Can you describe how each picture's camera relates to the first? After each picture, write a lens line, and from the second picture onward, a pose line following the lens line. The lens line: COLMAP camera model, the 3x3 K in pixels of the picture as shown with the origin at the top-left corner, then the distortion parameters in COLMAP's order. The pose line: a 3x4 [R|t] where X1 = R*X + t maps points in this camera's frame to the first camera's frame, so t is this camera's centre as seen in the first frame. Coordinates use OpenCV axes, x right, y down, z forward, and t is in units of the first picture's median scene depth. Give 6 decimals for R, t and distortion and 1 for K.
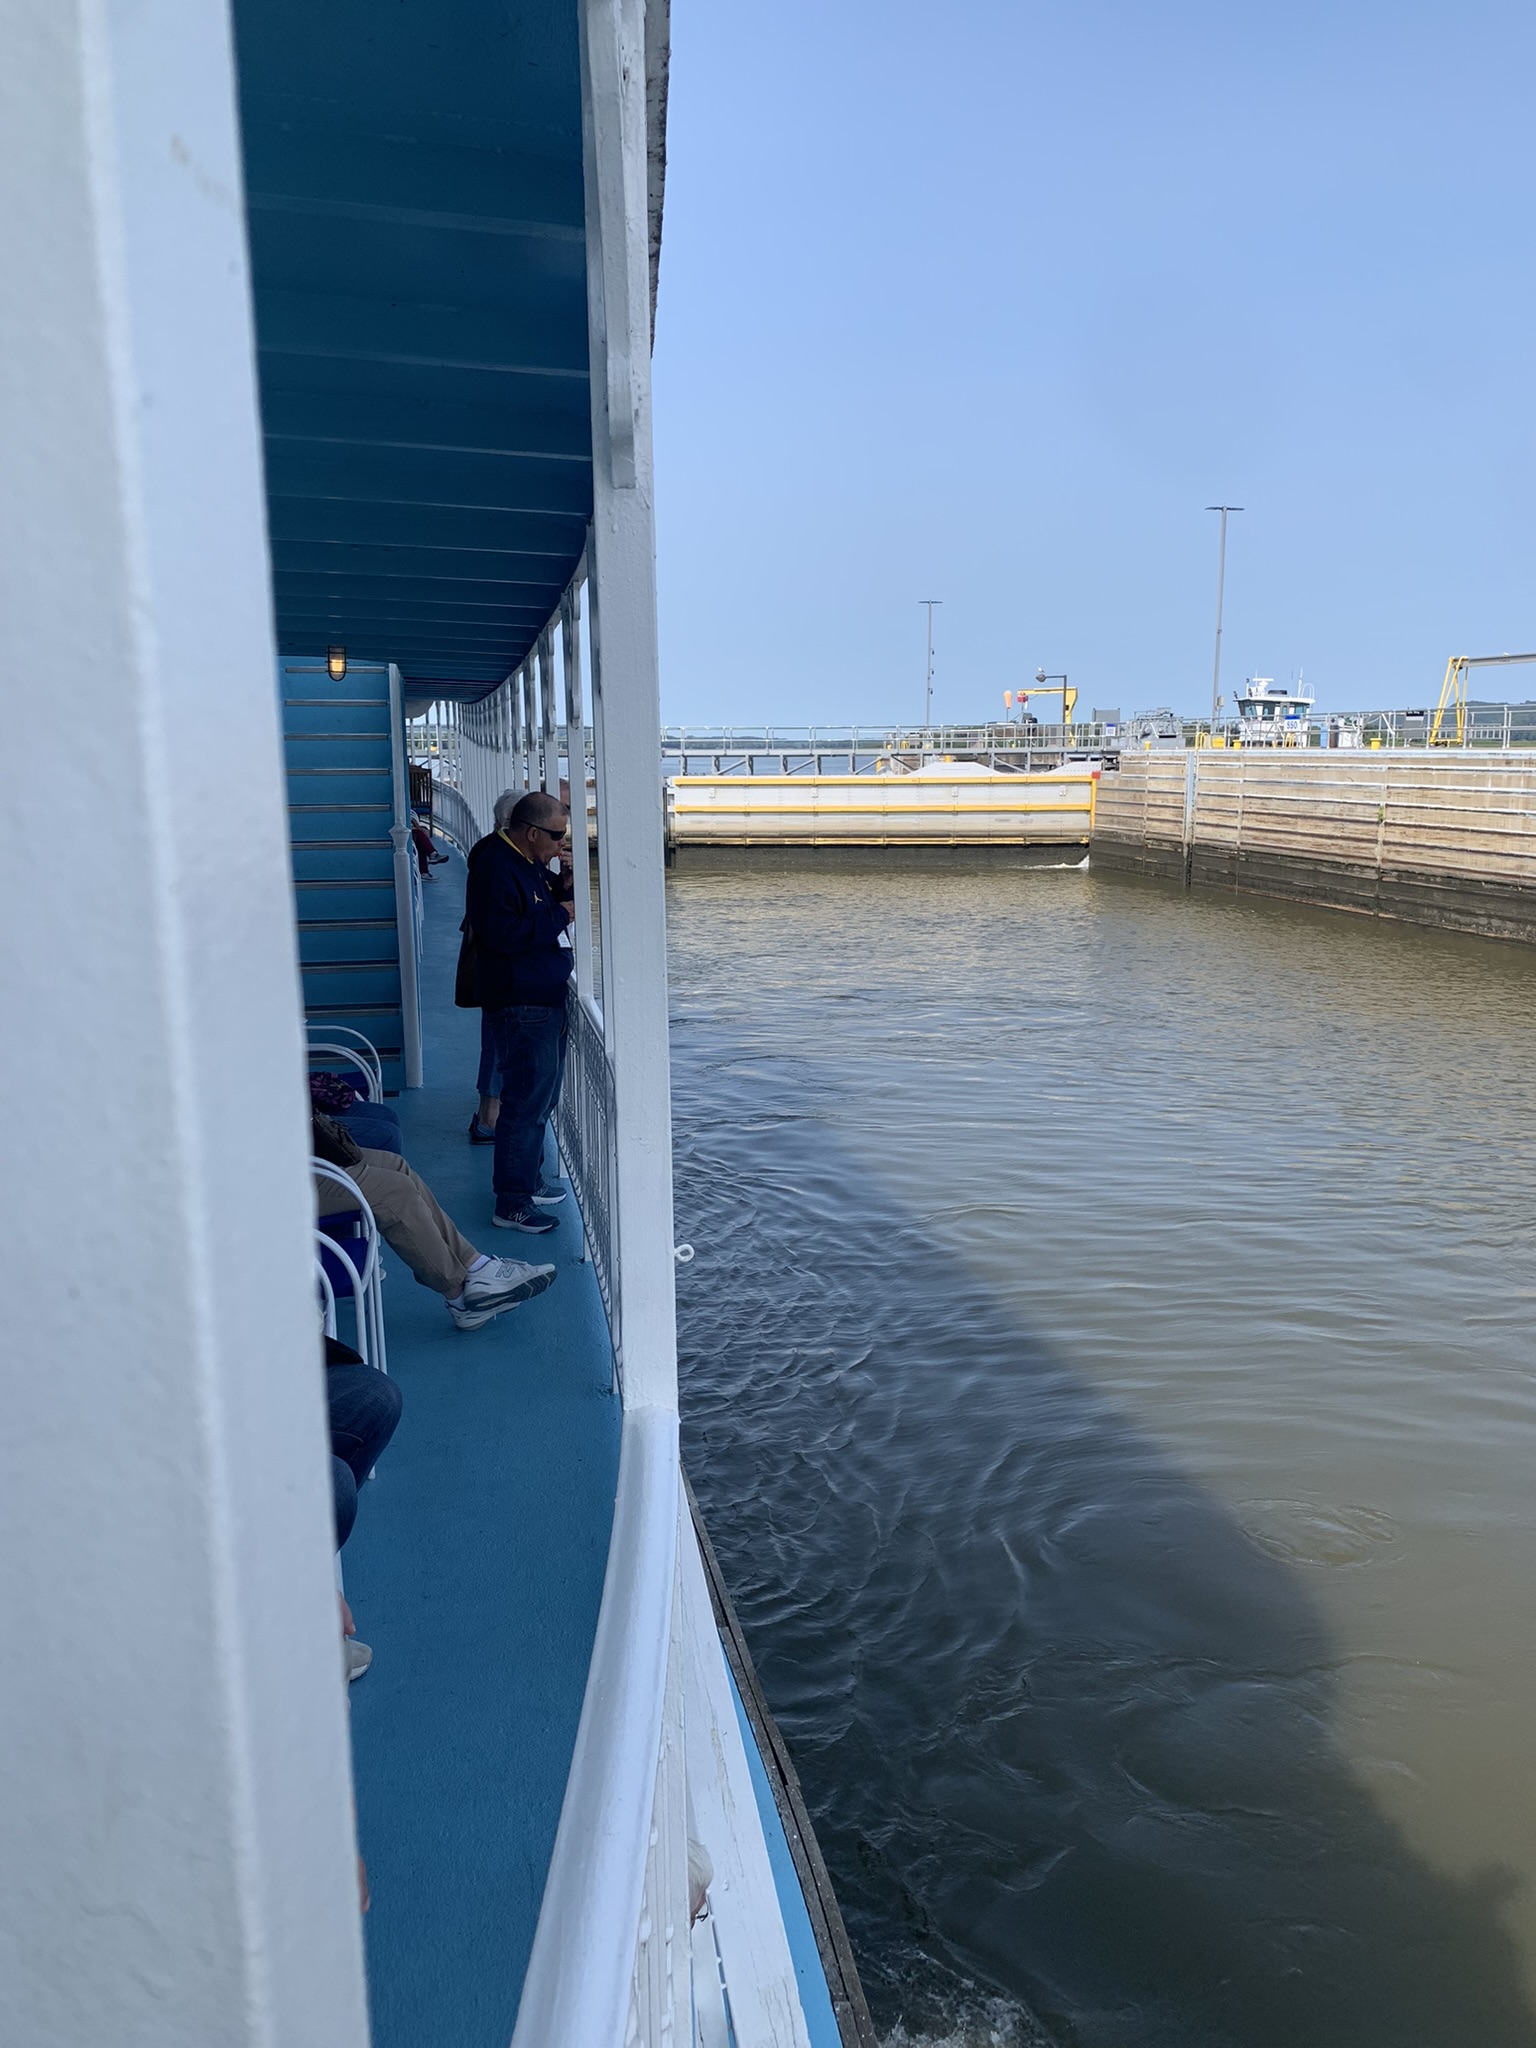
lens RADIAL K [[1631.1, 0, 768.0], [0, 1631.1, 1024.0], [0, 0, 1]] dist [0.043643, -0.000394]
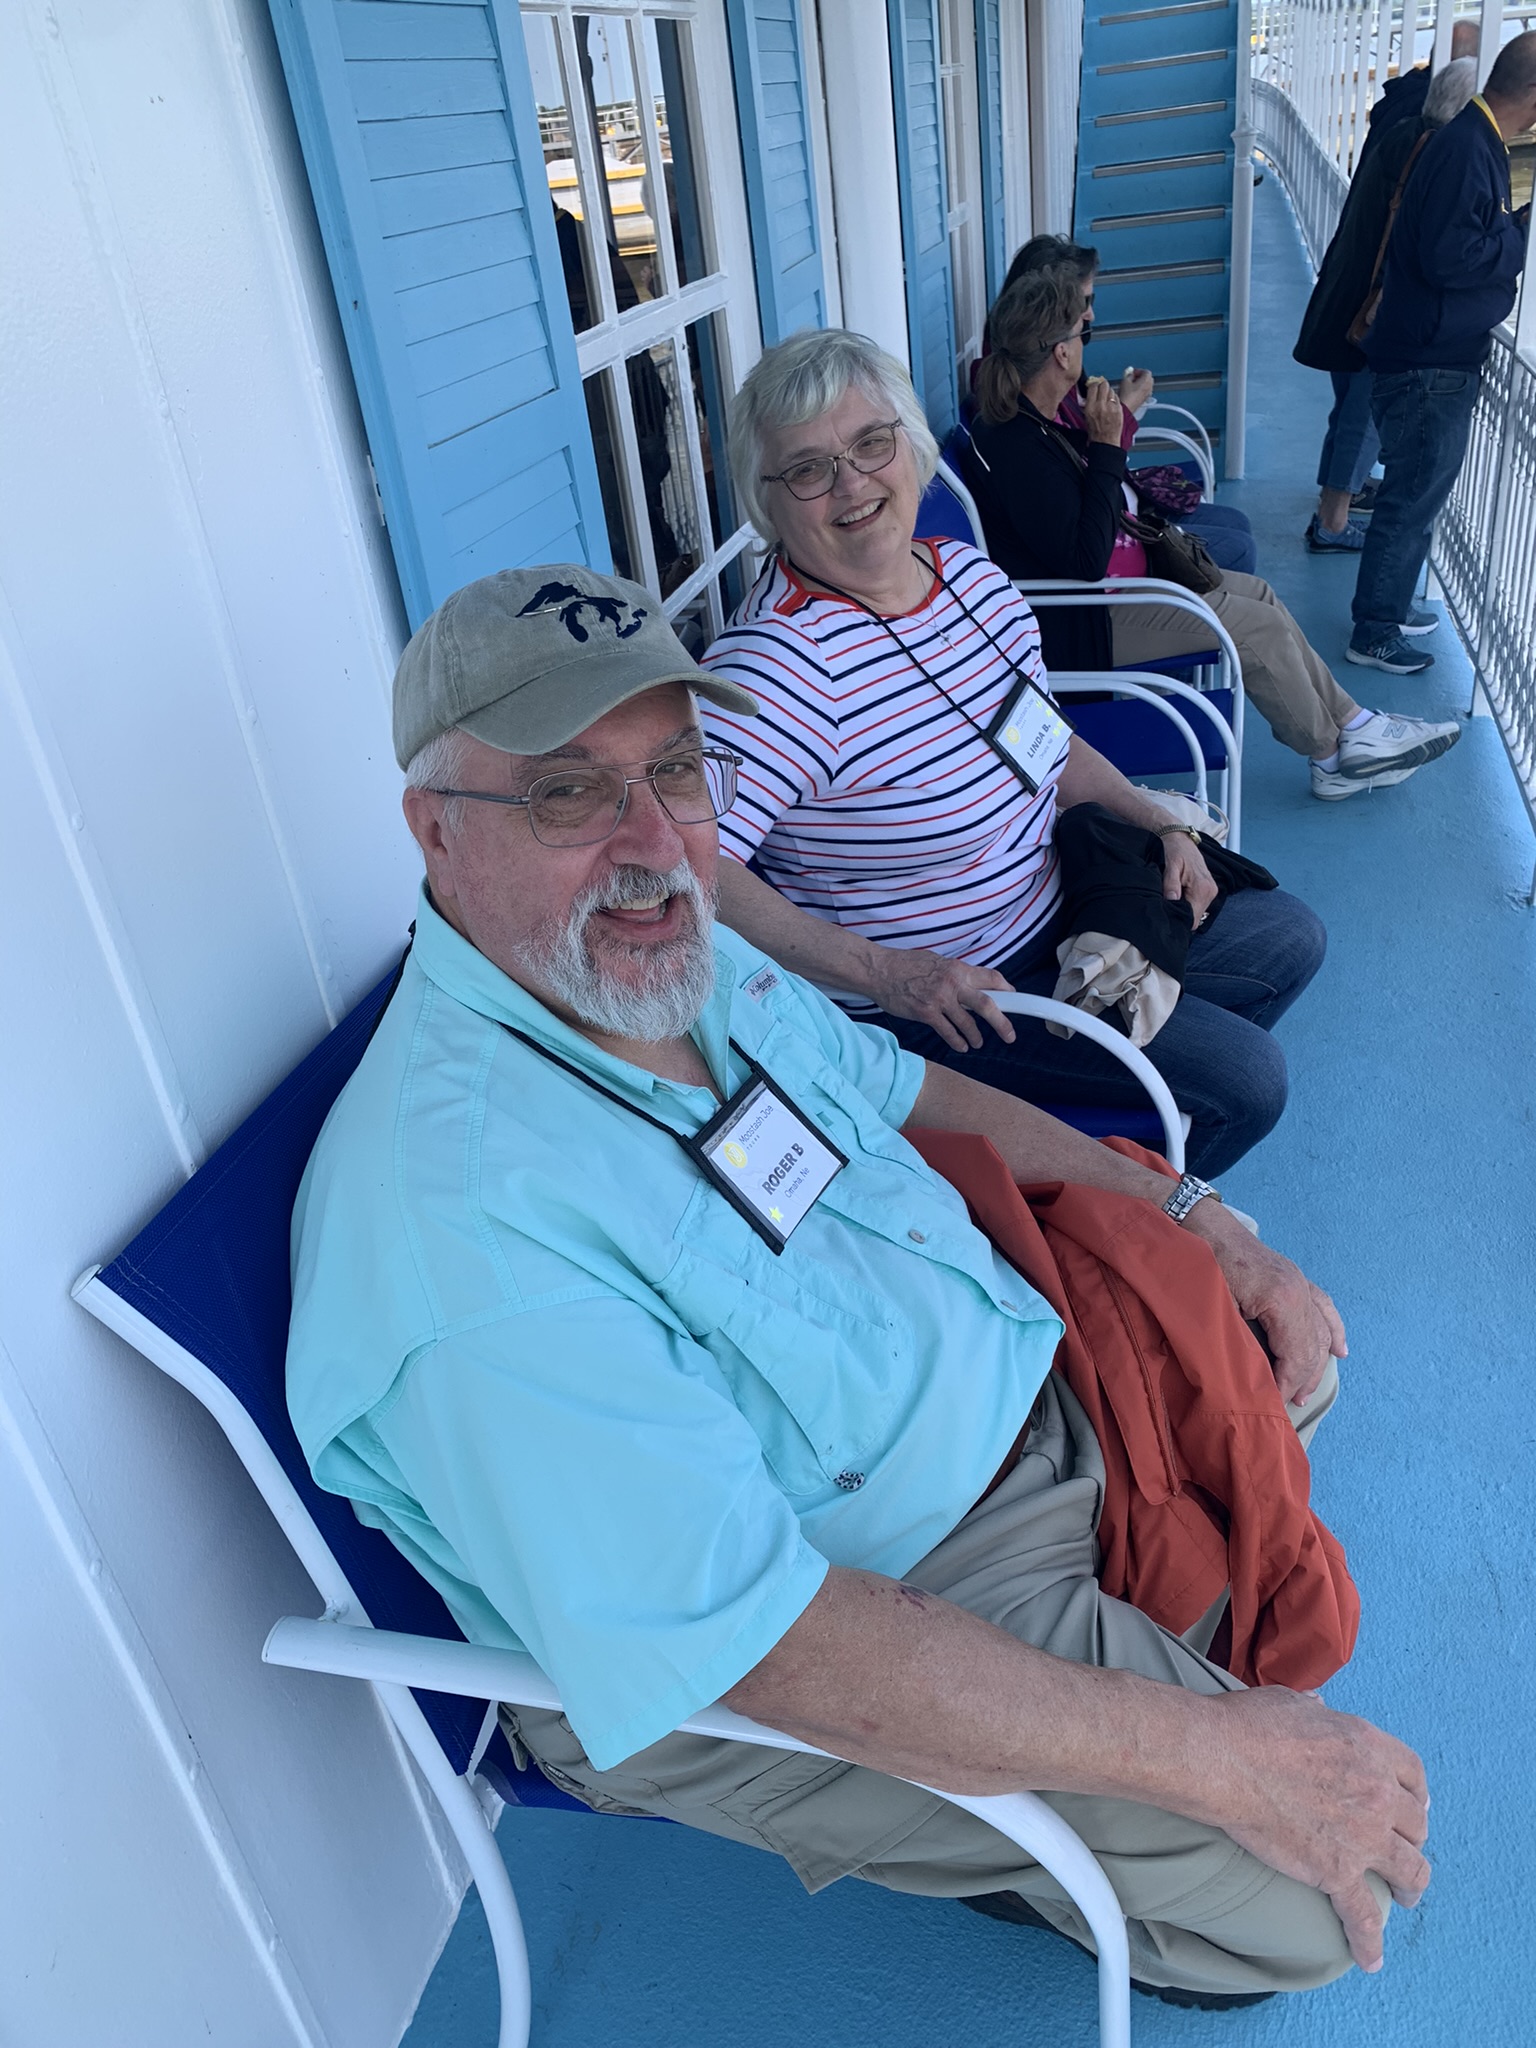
lens RADIAL K [[1576.6, 0, 768.0], [0, 1576.6, 1024.0], [0, 0, 1]] dist [0.000161, -0.000051]
pose [[0.907009, 0.143379, -0.395951, -0.092739], [0.014221, 0.929288, 0.369083, -0.003409], [0.420871, -0.340392, 0.840834, 0.152547]]
